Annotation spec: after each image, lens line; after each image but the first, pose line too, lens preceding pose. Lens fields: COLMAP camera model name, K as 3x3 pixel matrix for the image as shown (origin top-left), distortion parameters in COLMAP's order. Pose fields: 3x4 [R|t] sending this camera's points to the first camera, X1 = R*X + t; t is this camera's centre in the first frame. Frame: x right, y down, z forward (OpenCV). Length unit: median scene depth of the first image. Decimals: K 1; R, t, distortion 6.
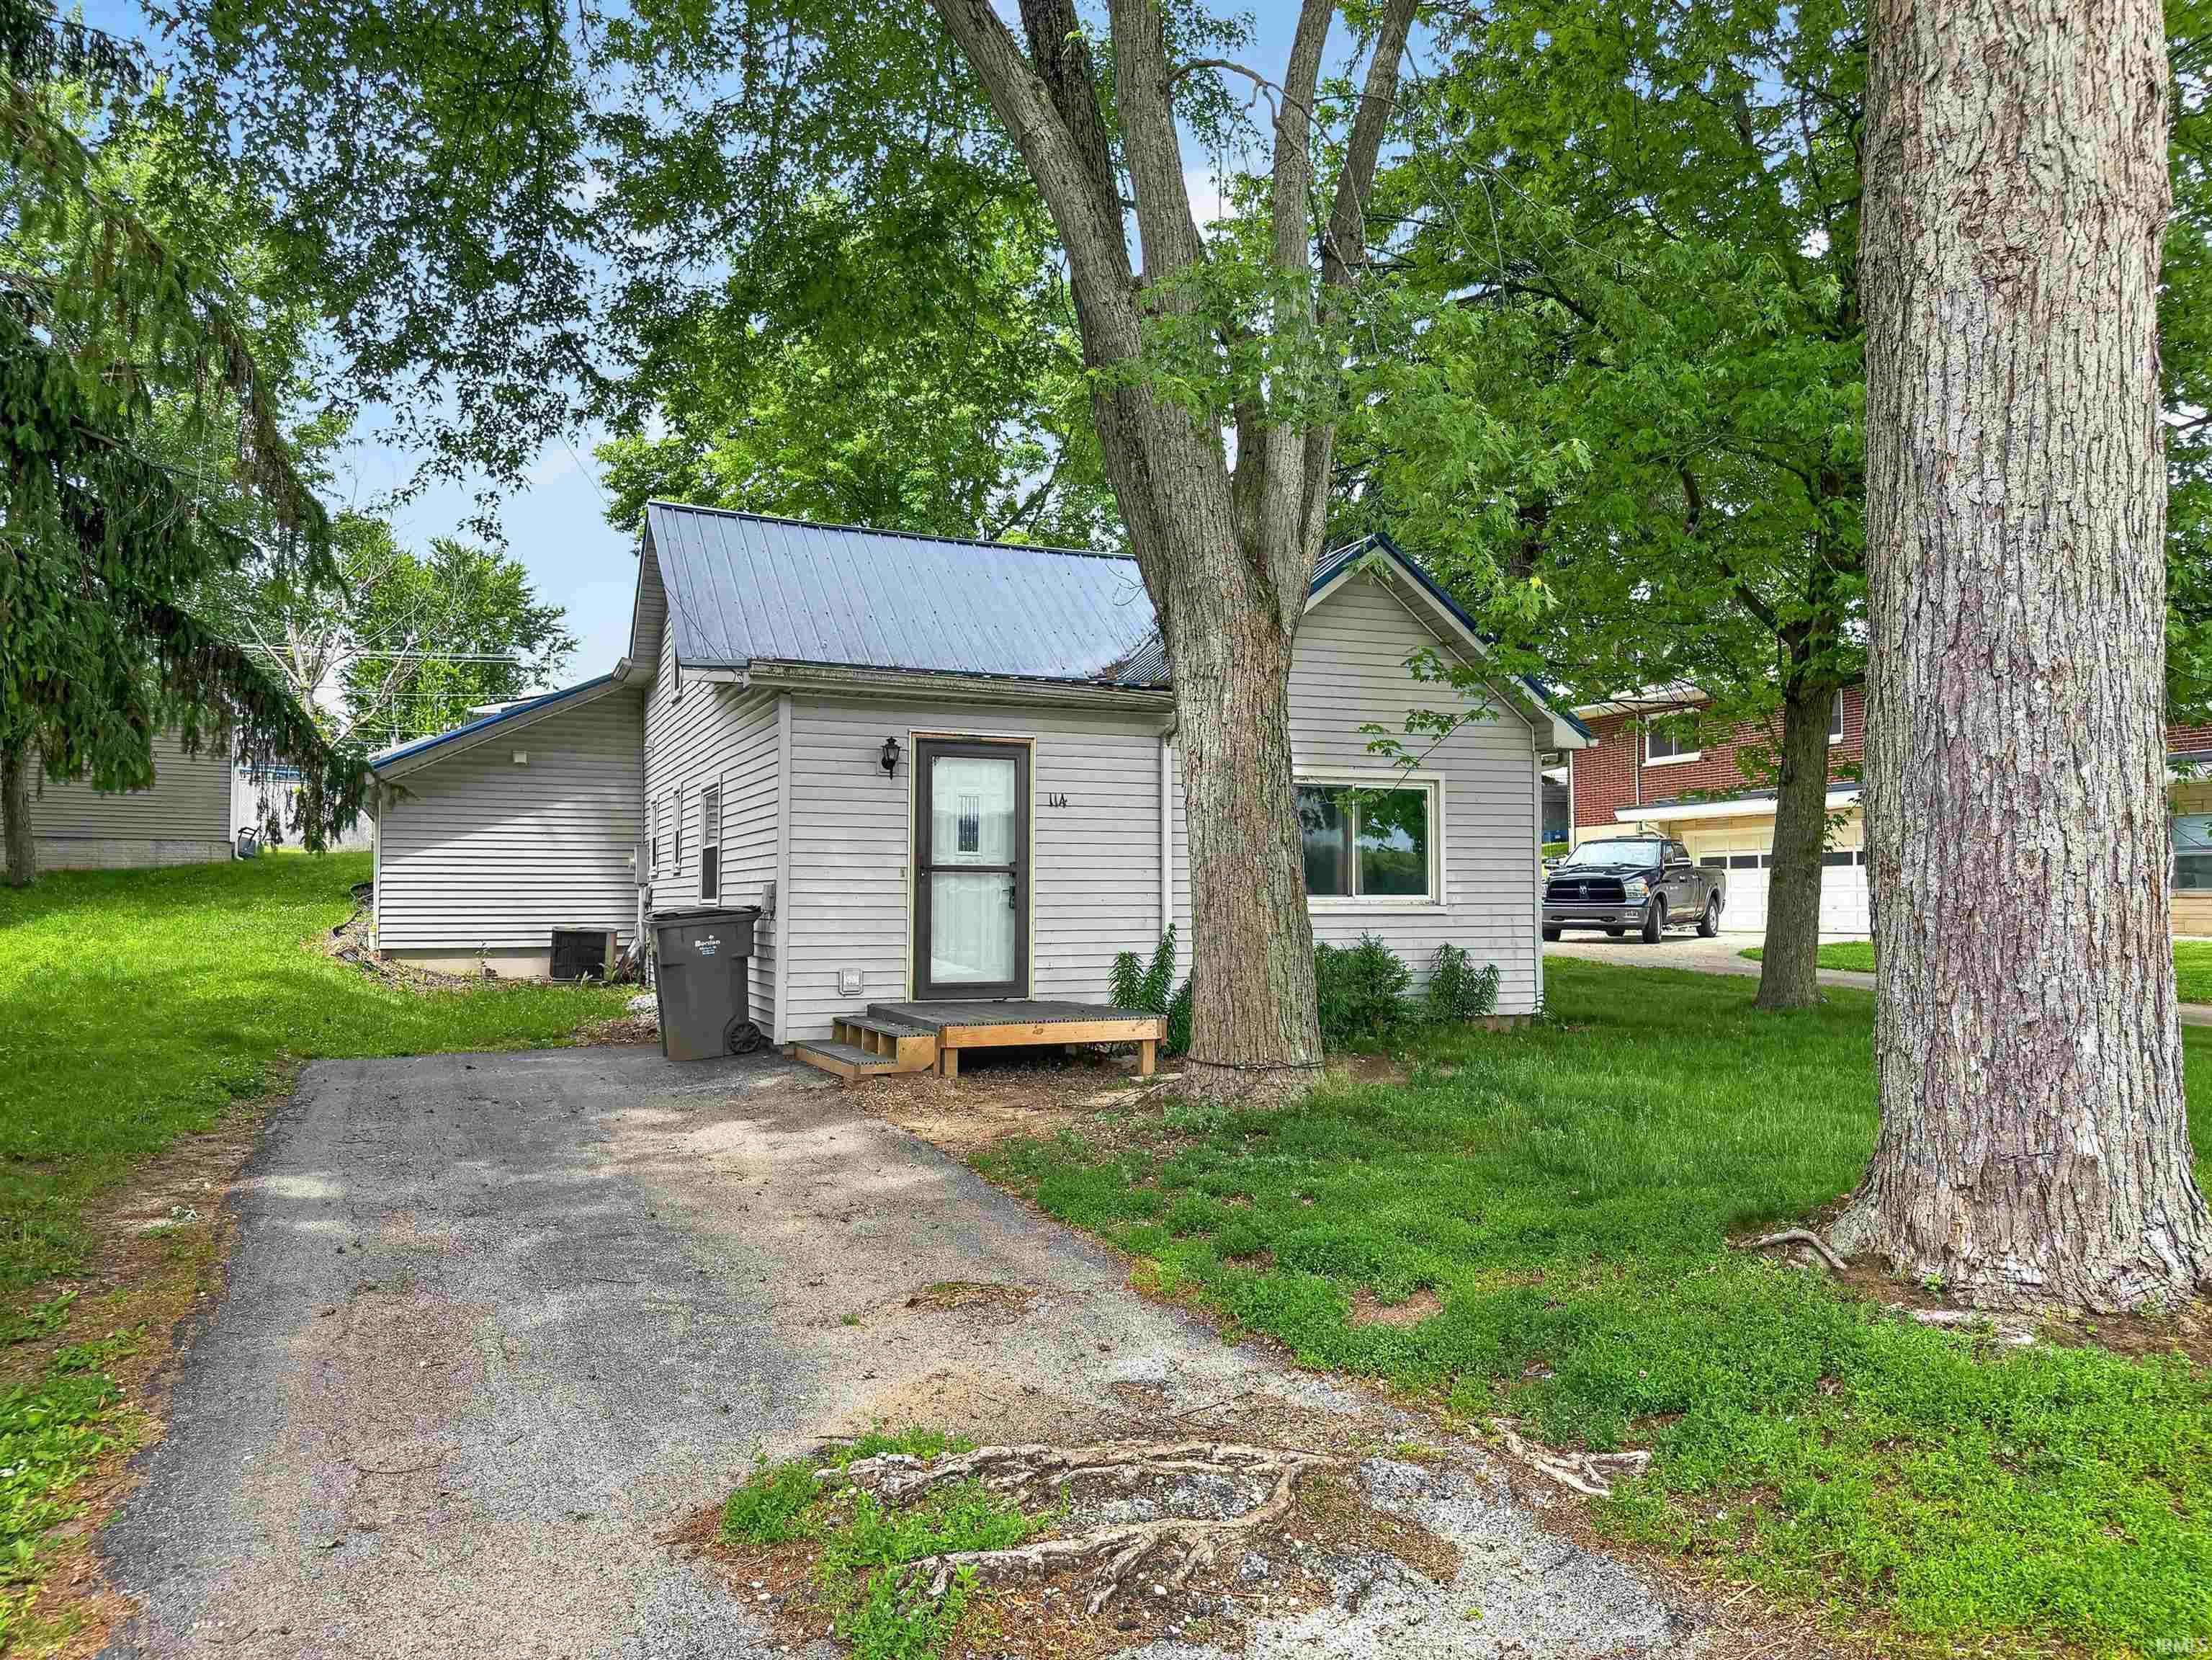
lens RADIAL K [[1625.5, 0, 1106.0], [0, 1625.5, 830.0], [0, 0, 1]] dist [0.156084, -0.314436]
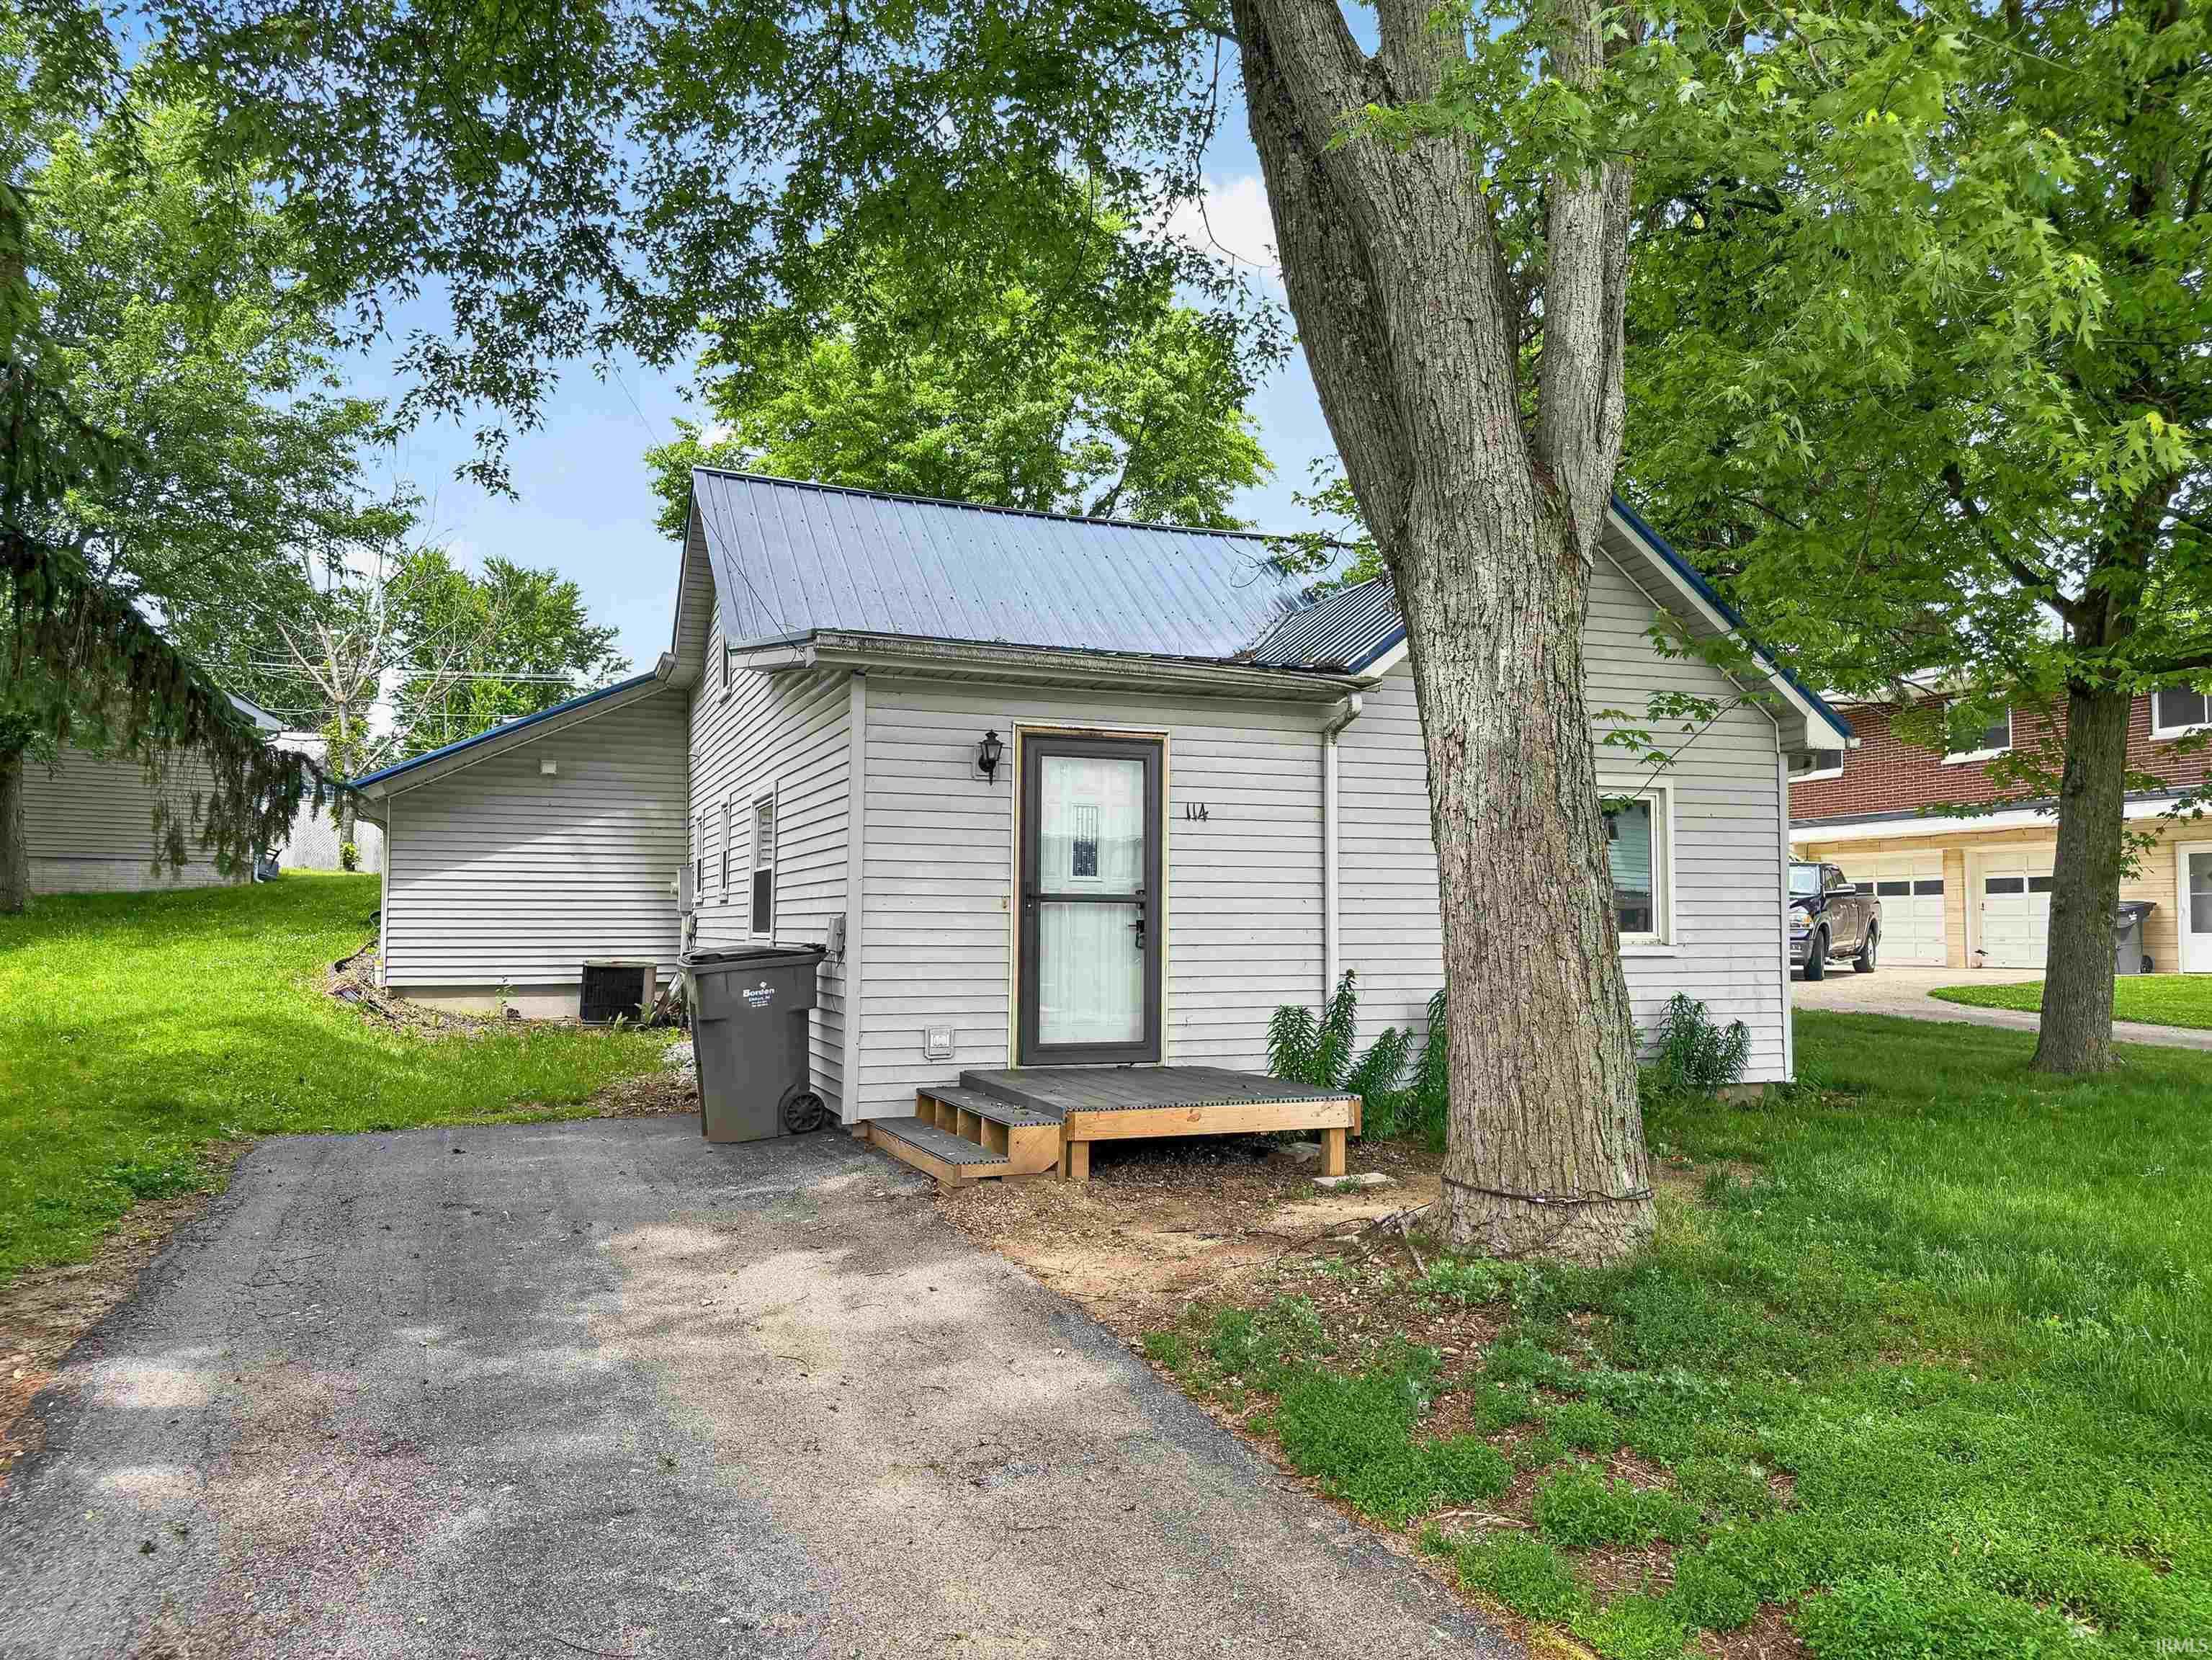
lens RADIAL K [[1625.5, 0, 1106.0], [0, 1625.5, 830.0], [0, 0, 1]] dist [0.156084, -0.314436]
pose [[0.999542, 0.001039, -0.030248, -0.049527], [-0.001465, 0.999900, -0.014071, 0.001782], [0.030230, 0.014109, 0.999443, 0.205137]]
